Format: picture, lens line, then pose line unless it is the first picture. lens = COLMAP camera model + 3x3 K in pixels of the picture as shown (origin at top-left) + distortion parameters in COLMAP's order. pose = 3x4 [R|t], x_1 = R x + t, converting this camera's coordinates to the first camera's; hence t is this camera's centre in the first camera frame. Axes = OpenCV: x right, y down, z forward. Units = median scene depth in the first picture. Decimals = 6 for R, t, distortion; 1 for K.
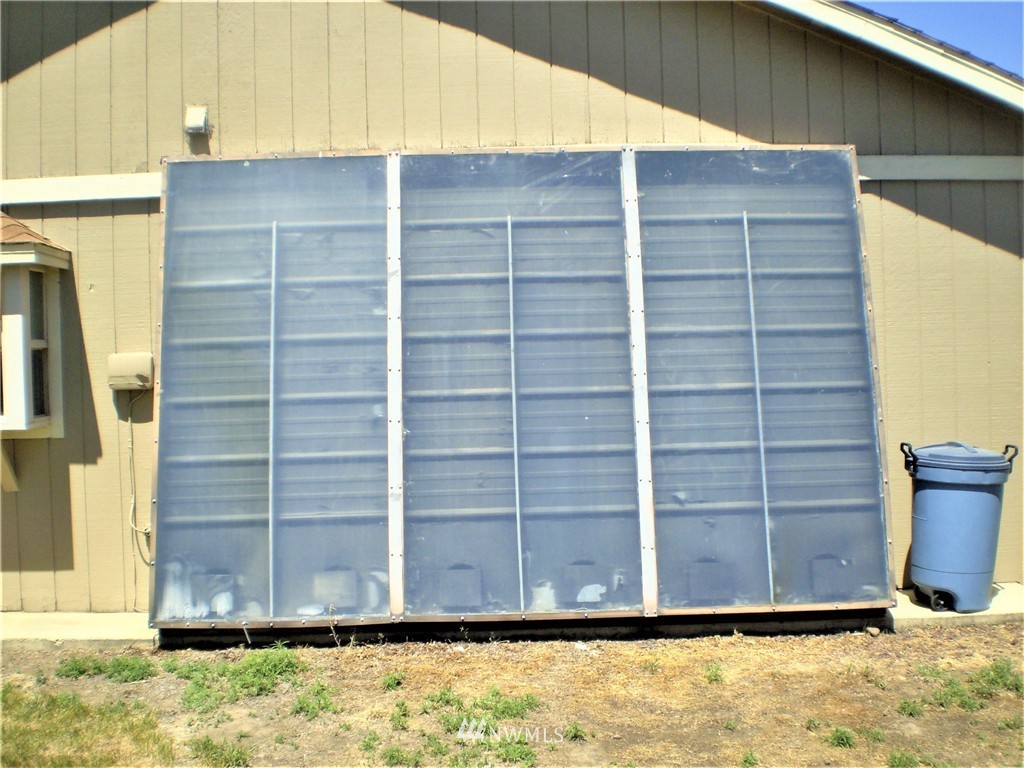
lens RADIAL K [[1147.3, 0, 514.3], [0, 1147.3, 383.1], [0, 0, 1]] dist [-0.120585, 0.000000]
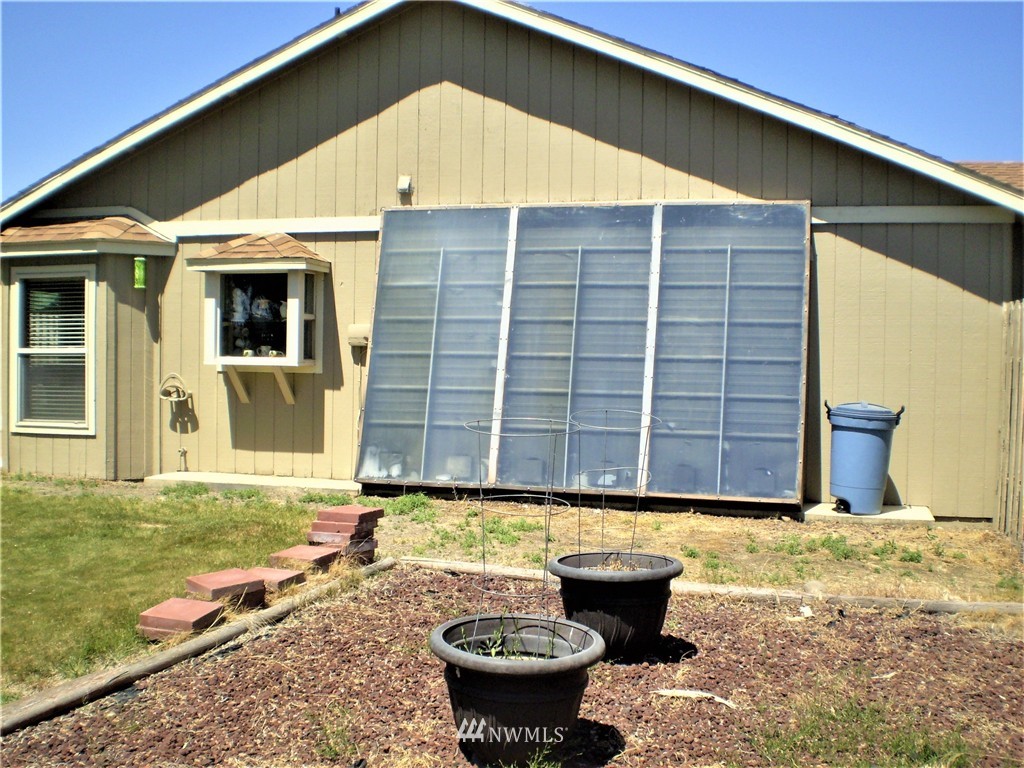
lens RADIAL K [[1147.3, 0, 514.5], [0, 1147.3, 384.6], [0, 0, 1]] dist [-0.120585, 0.000000]
pose [[0.953158, 0.047108, -0.298781, 0.402420], [-0.045348, 0.998889, 0.012825, 0.031964], [0.299053, 0.001325, 0.954236, -0.567474]]
